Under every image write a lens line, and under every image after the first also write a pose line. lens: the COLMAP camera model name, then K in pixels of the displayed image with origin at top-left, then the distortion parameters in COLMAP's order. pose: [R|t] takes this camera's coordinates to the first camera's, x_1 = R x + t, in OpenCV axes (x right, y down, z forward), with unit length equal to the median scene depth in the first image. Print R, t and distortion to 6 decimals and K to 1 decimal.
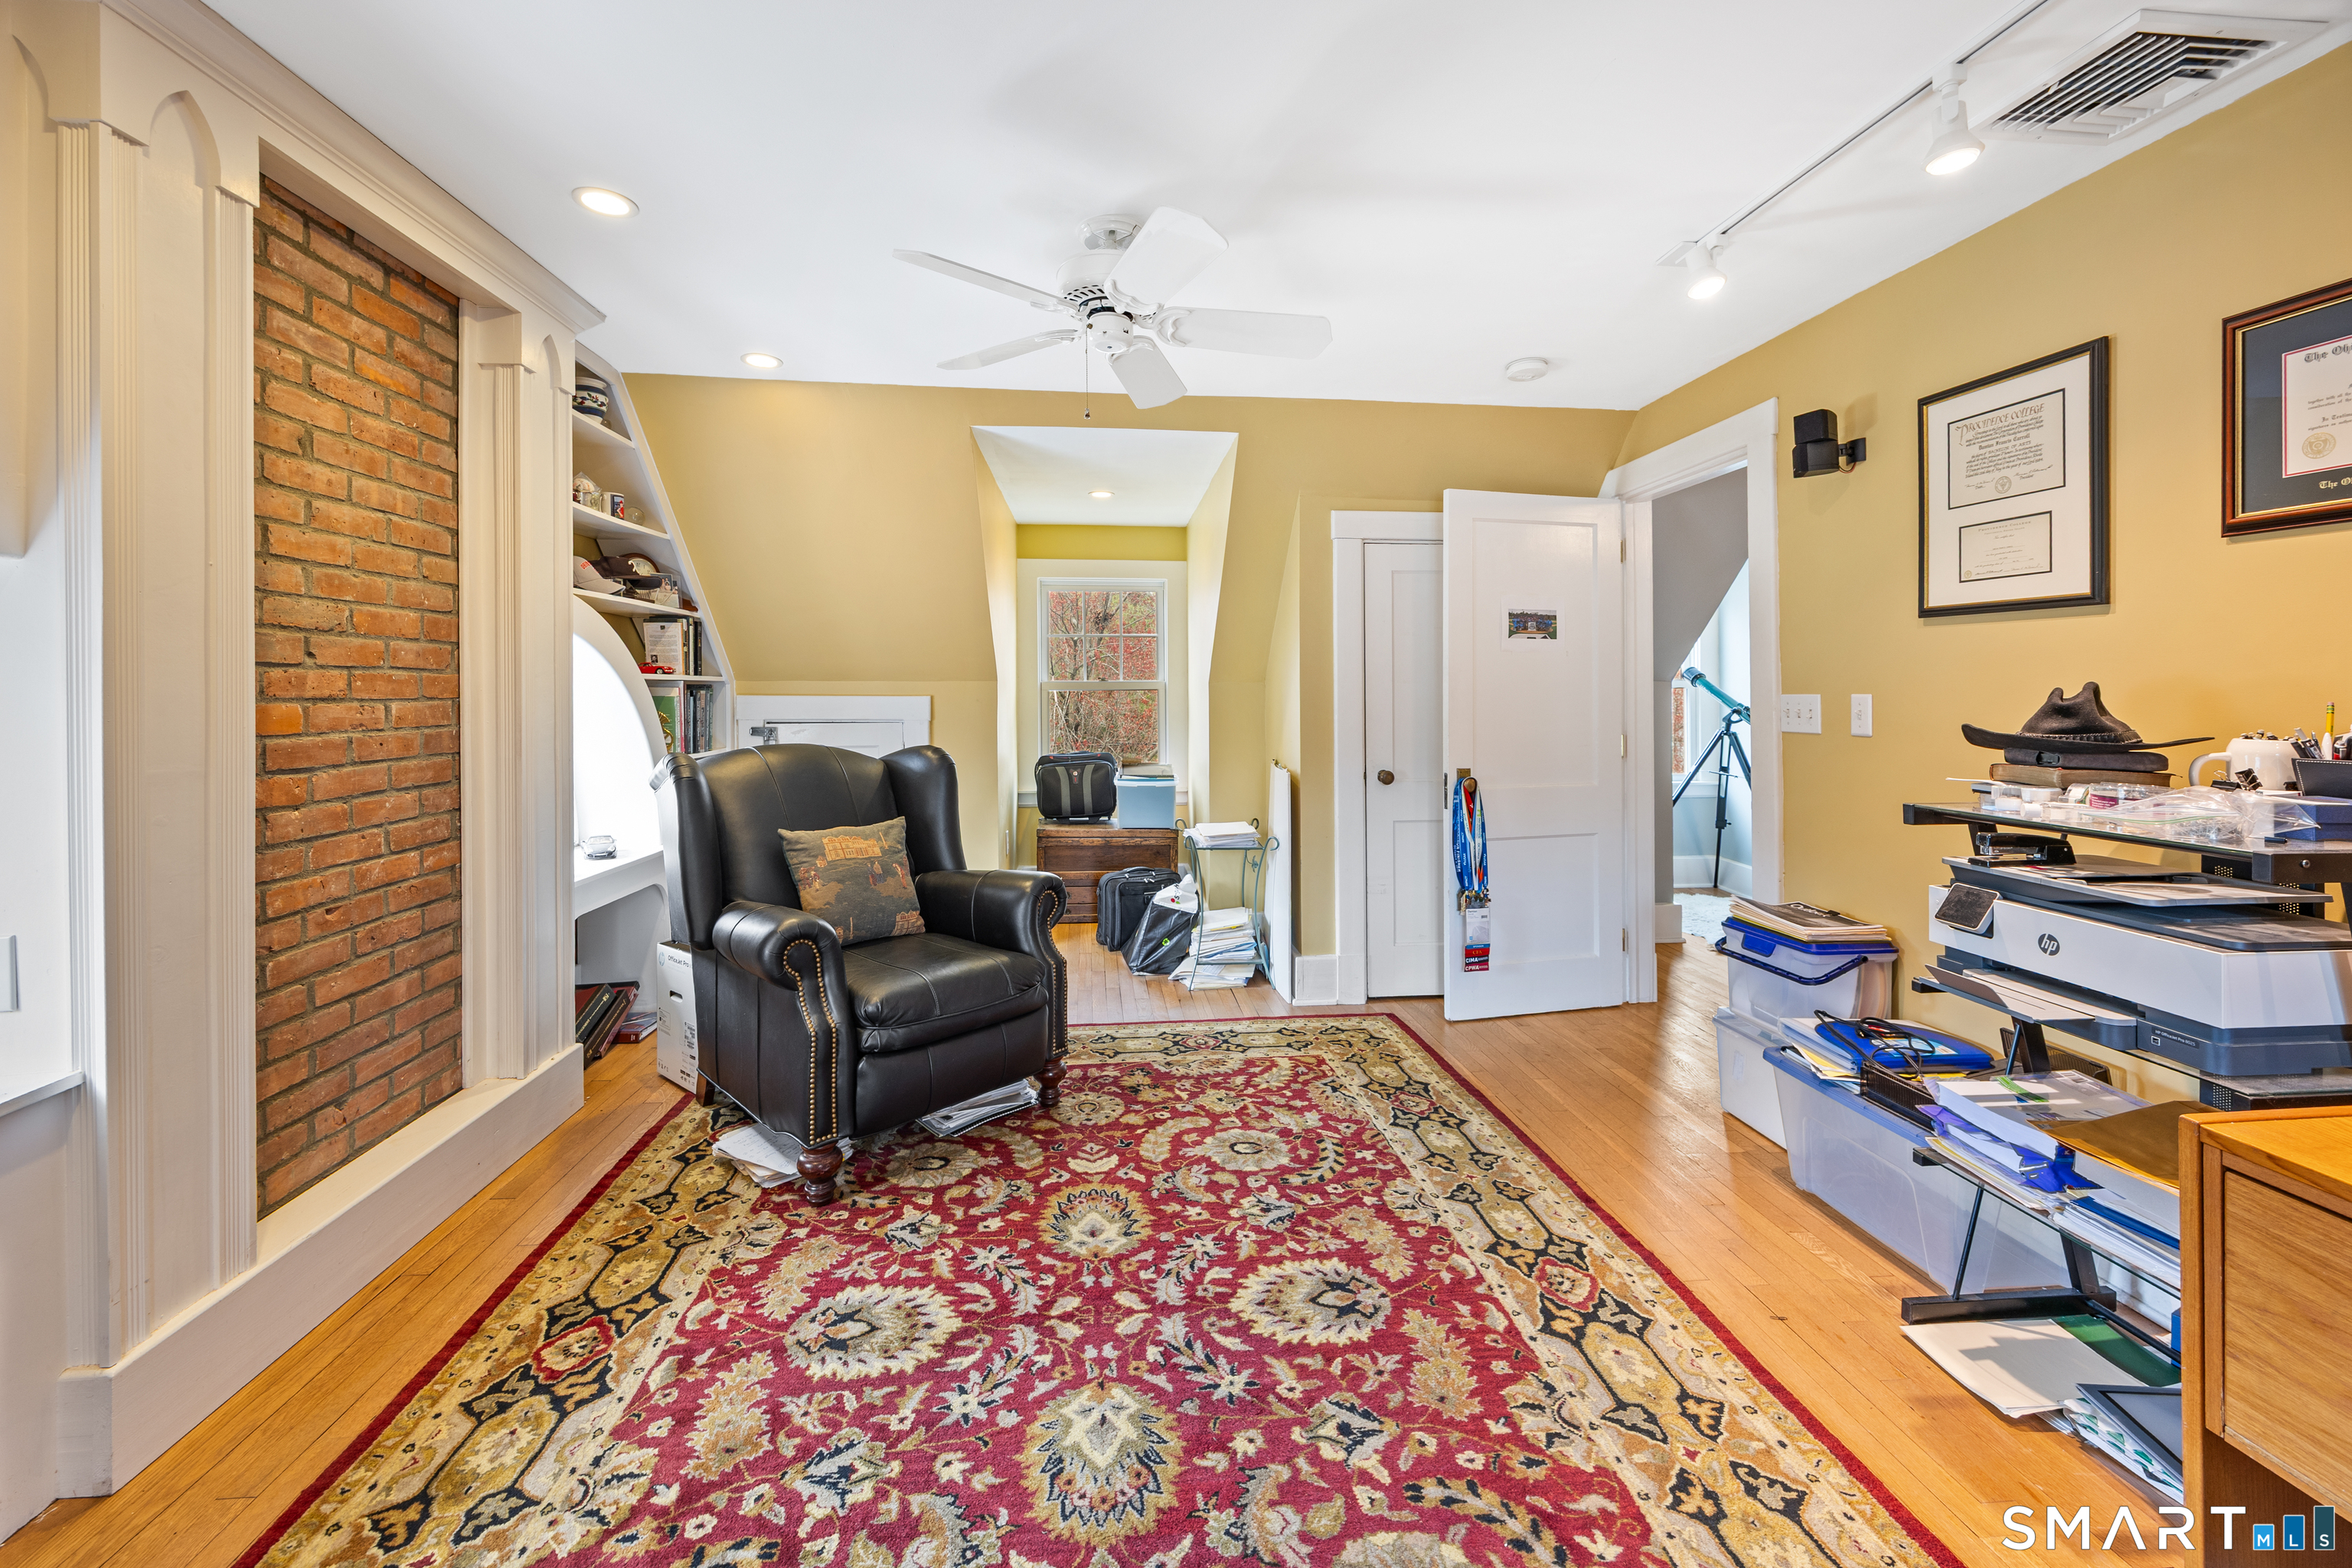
lens RADIAL K [[952.9, 0, 1163.6], [0, 952.9, 701.9], [0, 0, 1]] dist [-0.001367, -0.000084]
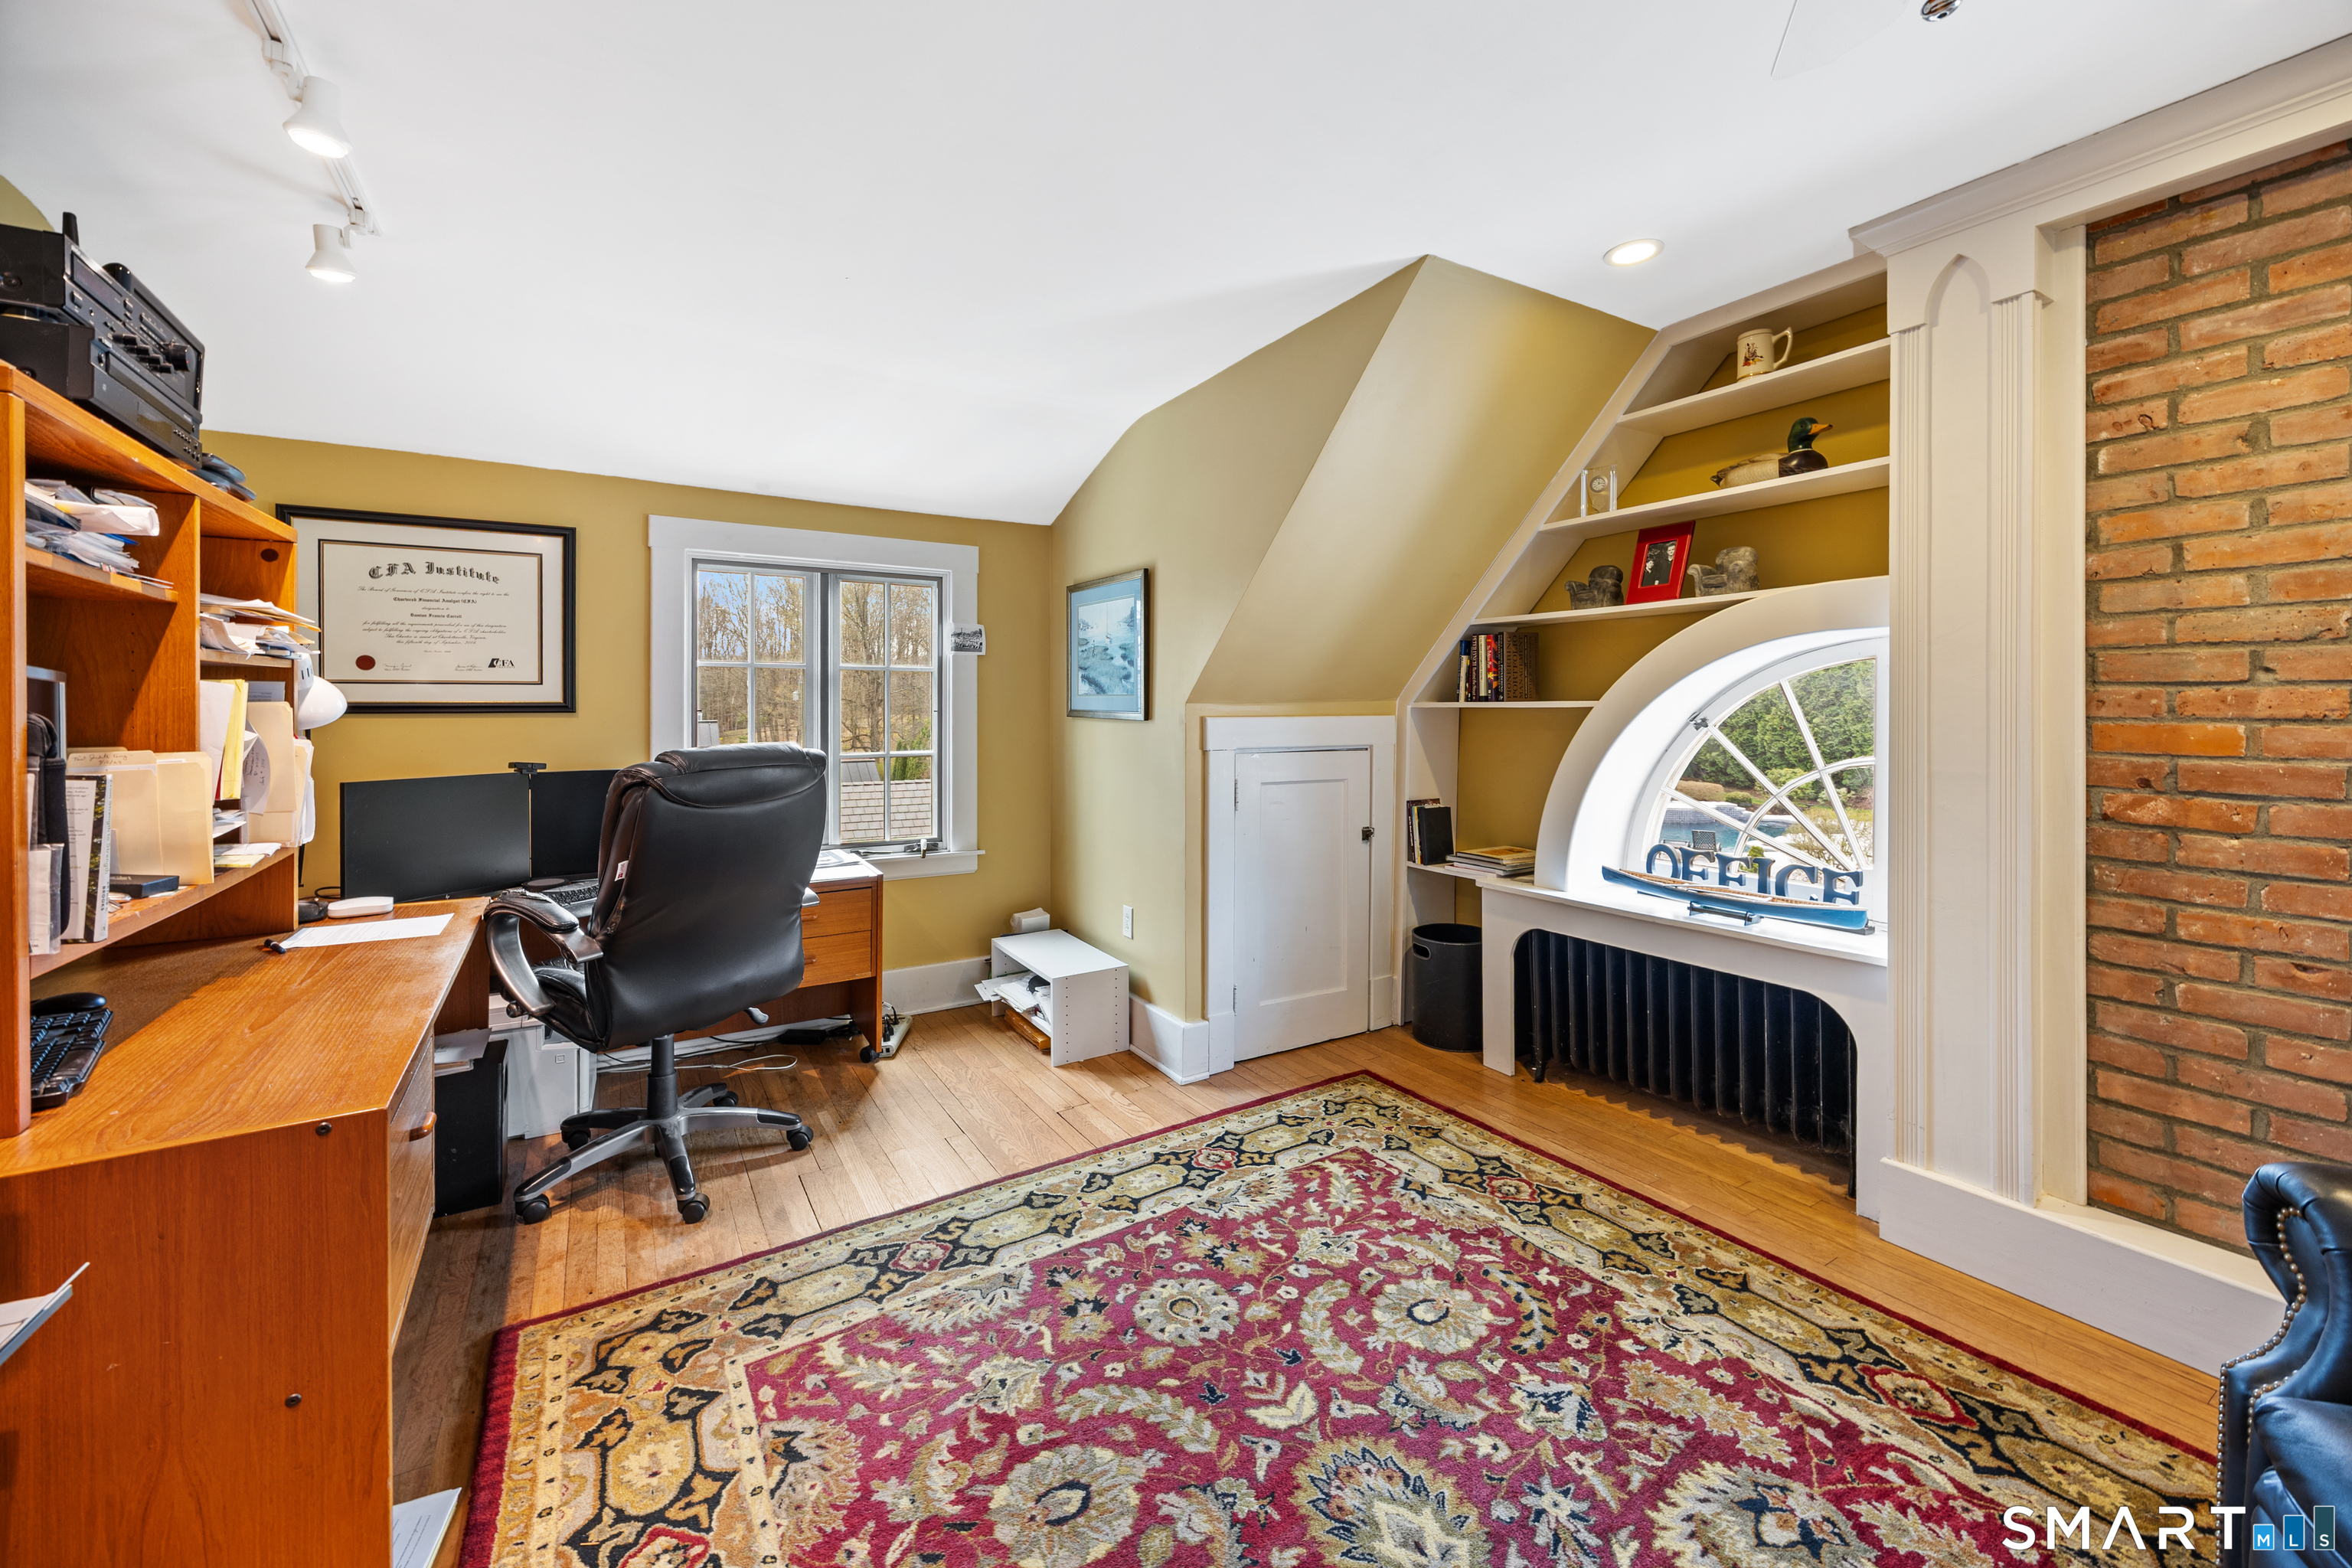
lens RADIAL K [[952.9, 0, 1163.6], [0, 952.9, 701.9], [0, 0, 1]] dist [-0.001367, -0.000084]
pose [[-0.896976, 0.003034, -0.442069, 0.449018], [0.000349, 0.999981, 0.006155, -0.026539], [0.442079, 0.005367, -0.896960, 1.409734]]
